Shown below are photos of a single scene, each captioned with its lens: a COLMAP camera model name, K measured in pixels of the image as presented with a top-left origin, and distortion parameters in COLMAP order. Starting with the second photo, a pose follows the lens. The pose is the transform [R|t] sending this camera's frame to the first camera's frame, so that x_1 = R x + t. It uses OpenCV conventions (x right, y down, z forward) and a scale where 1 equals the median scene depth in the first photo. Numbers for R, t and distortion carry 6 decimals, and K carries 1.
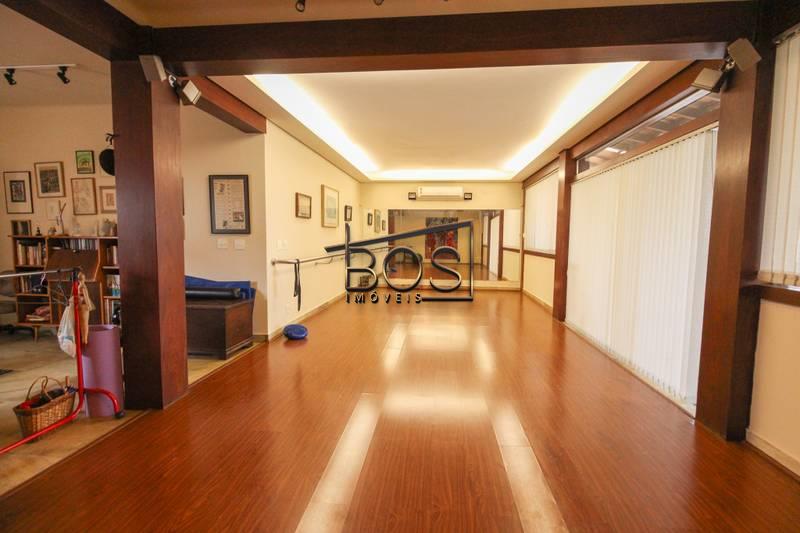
lens RADIAL K [[365.5, 0, 405.9], [0, 365.5, 265.1], [0, 0, 1]] dist [0.011435, -0.008361]
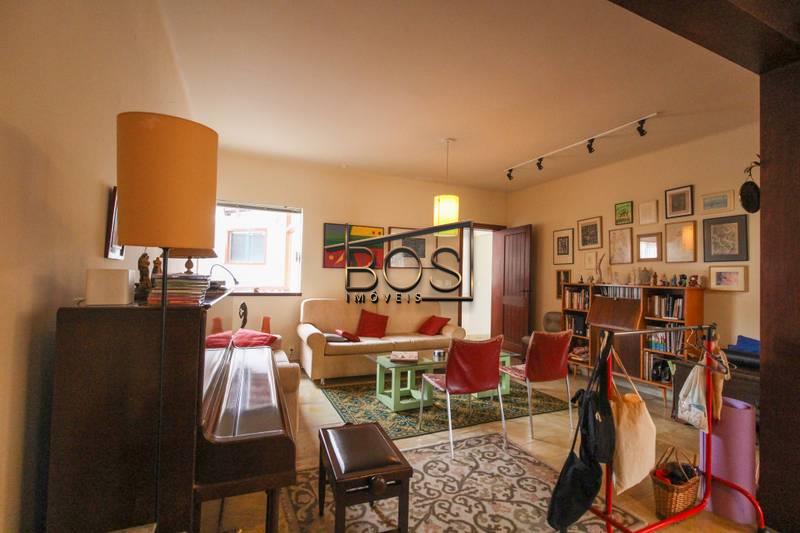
lens RADIAL K [[365.5, 0, 410.9], [0, 365.5, 267.4], [0, 0, 1]] dist [0.011435, -0.008361]
pose [[0.504157, -0.019831, -0.863384, -0.296109], [-0.085755, 0.993646, -0.072898, -0.002231], [0.859344, 0.110792, 0.499252, -0.017651]]
